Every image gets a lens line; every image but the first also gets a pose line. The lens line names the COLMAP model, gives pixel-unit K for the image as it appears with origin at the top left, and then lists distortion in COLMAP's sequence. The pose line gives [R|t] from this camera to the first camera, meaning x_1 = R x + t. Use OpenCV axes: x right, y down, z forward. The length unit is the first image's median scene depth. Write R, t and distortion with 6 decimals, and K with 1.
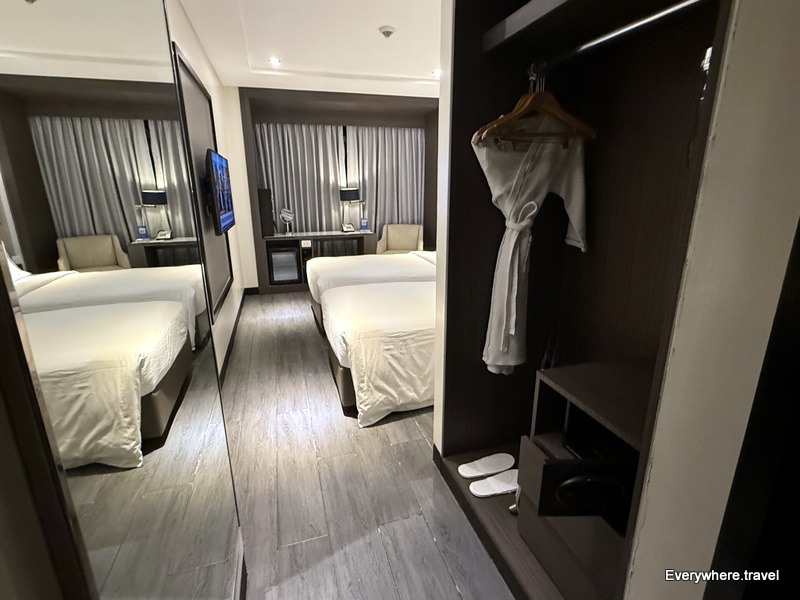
lens RADIAL K [[401.7, 0, 399.9], [0, 401.7, 299.5], [0, 0, 1]] dist [0.000644, 0.000247]
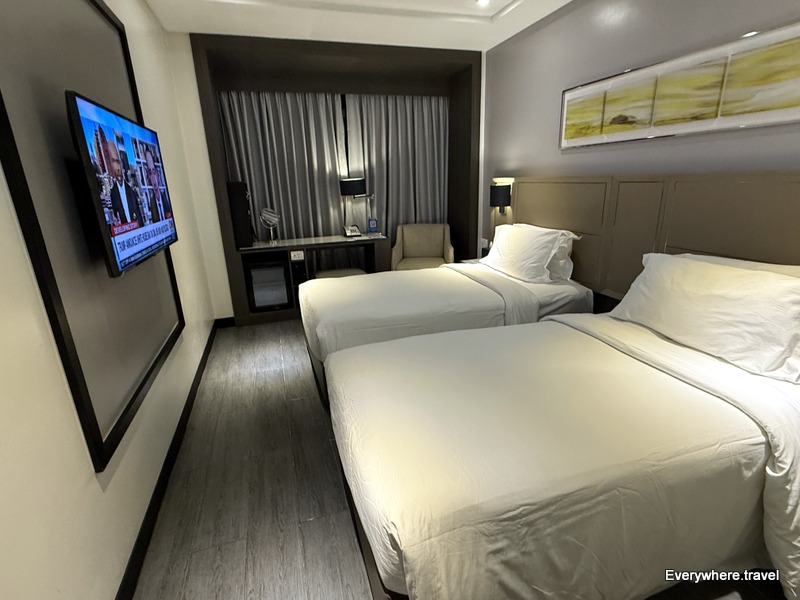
lens RADIAL K [[401.7, 0, 399.4], [0, 401.7, 301.0], [0, 0, 1]] dist [0.000644, 0.000247]
pose [[0.999452, -0.031130, 0.011252, -0.055736], [0.030866, 0.999261, 0.022895, -0.065594], [-0.011957, -0.022535, 0.999675, 0.255247]]
